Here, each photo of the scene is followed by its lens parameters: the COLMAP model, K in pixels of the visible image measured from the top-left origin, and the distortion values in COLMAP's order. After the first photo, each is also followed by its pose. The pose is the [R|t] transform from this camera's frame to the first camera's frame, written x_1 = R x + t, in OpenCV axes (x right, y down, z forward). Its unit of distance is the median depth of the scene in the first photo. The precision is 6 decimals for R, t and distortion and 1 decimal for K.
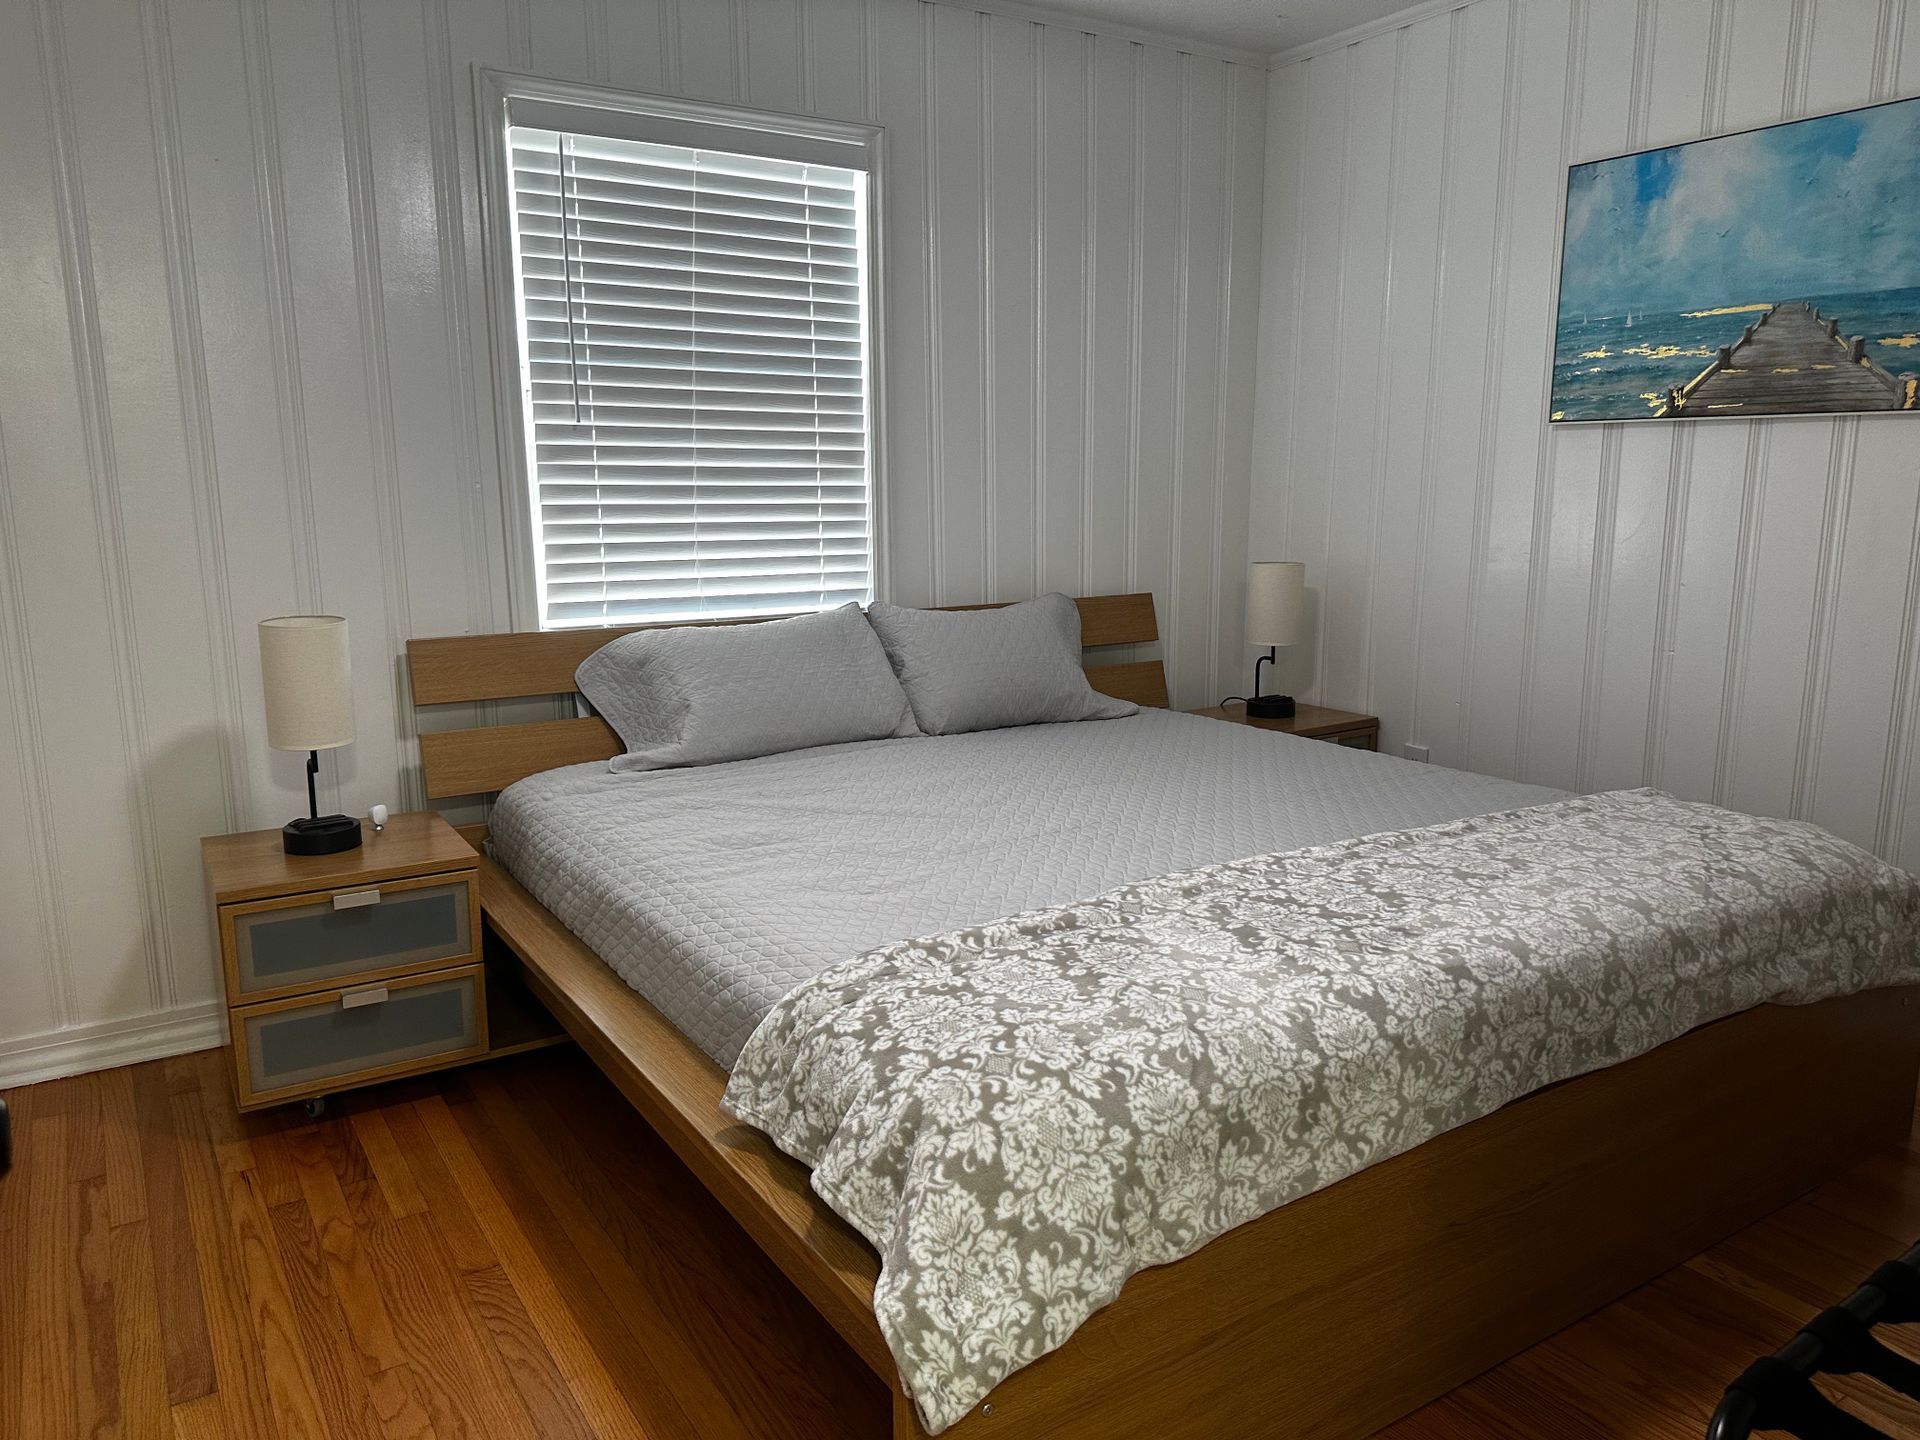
lens RADIAL K [[1357.8, 0, 956.8], [0, 1357.8, 722.2], [0, 0, 1]] dist [0.064171, -0.046257]
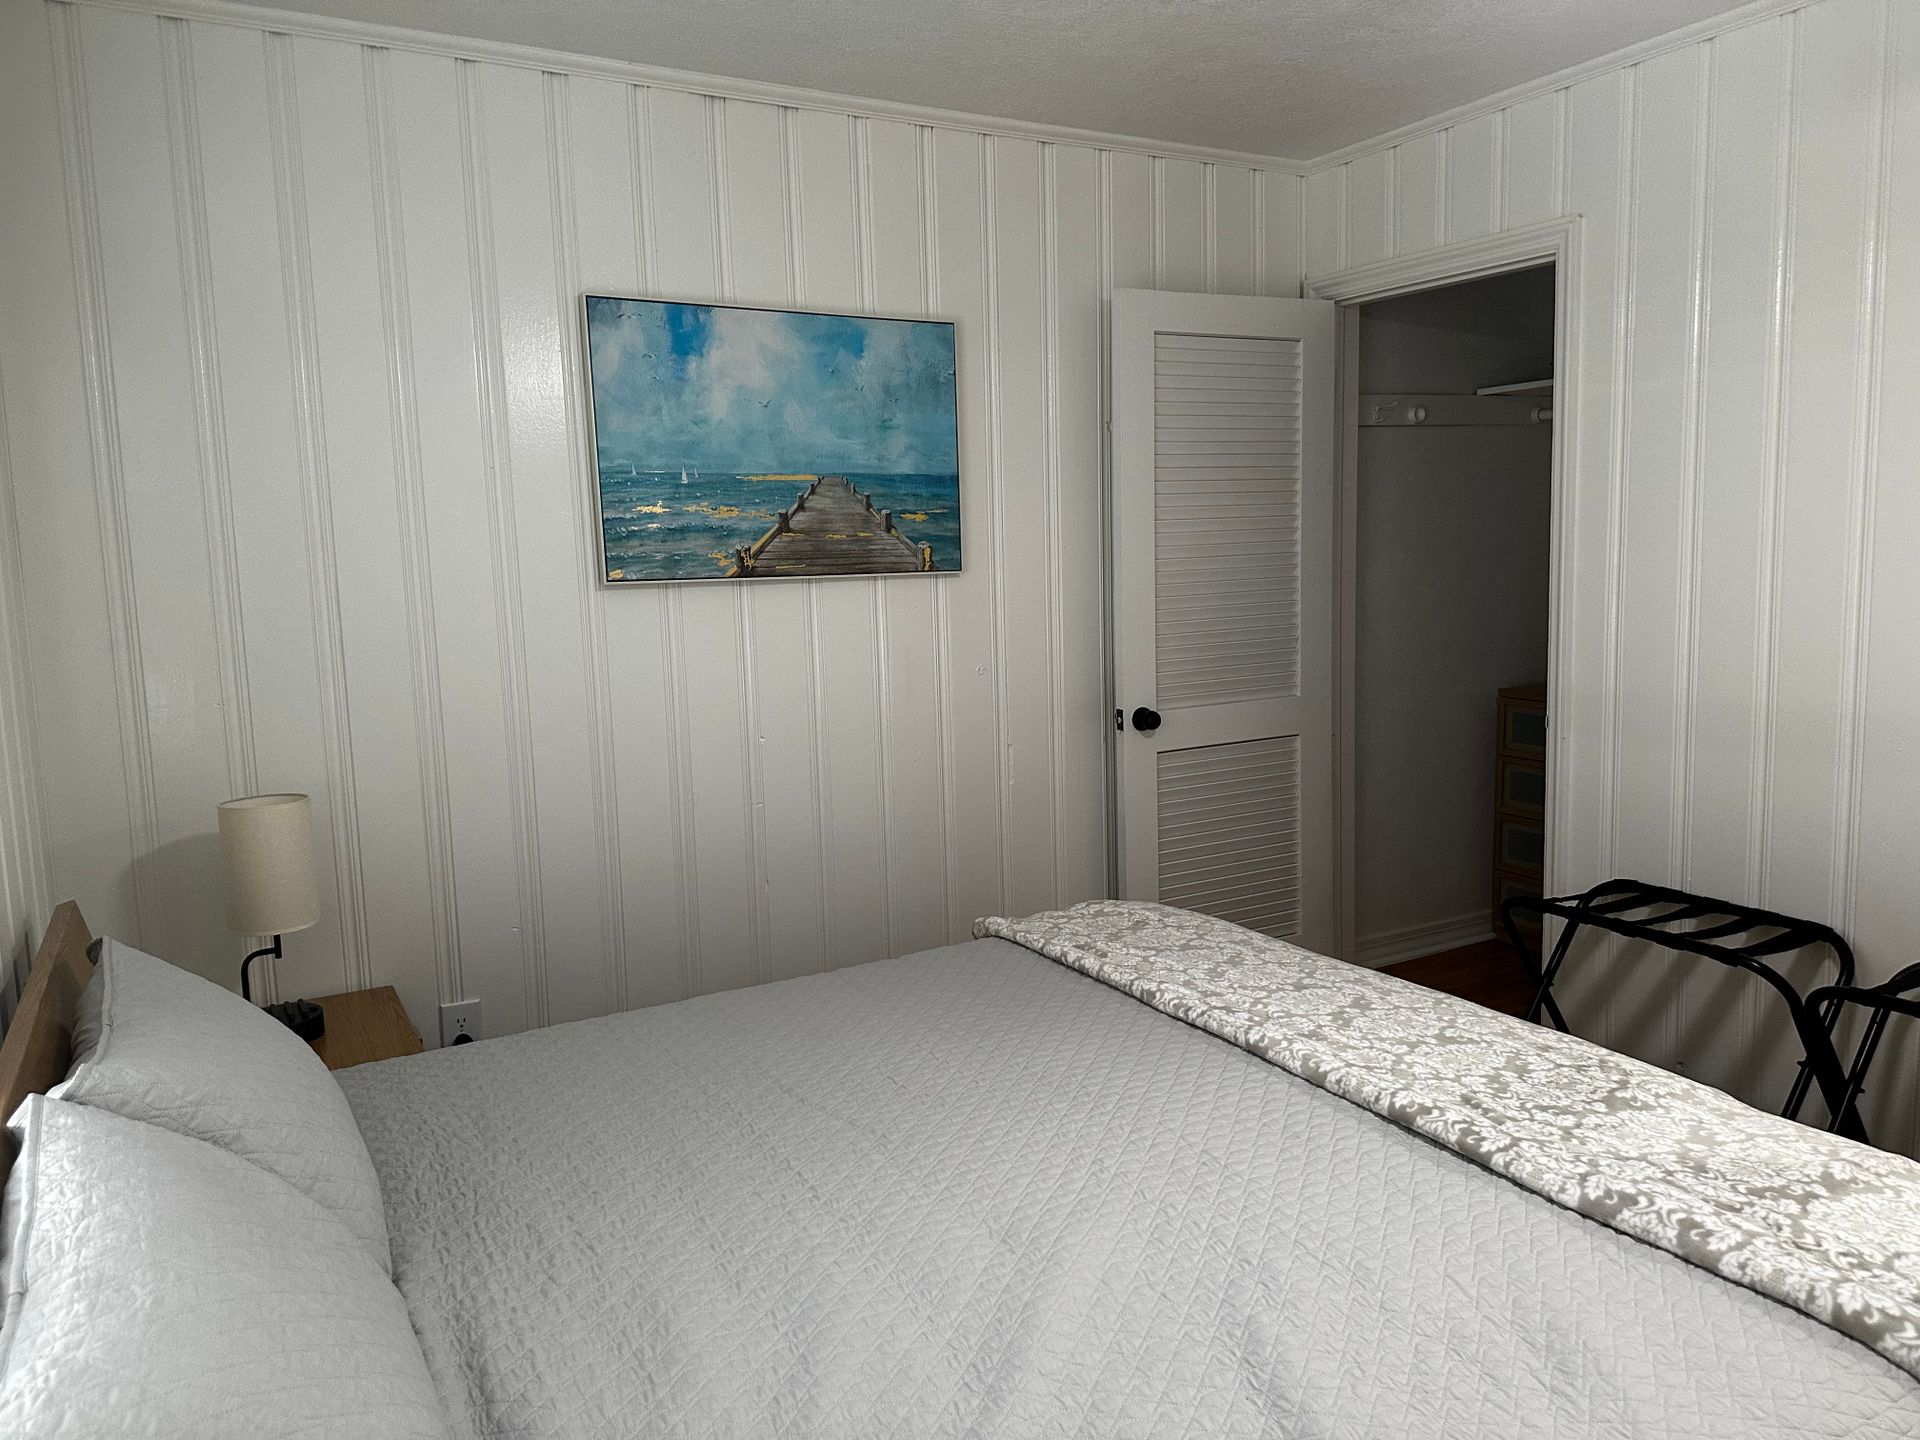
lens RADIAL K [[1357.8, 0, 955.0], [0, 1357.8, 752.6], [0, 0, 1]] dist [0.064171, -0.046257]
pose [[0.044939, -0.163720, 0.985483, -0.491686], [0.200886, 0.967809, 0.151624, -0.224626], [-0.978583, 0.191156, 0.076381, 0.827121]]
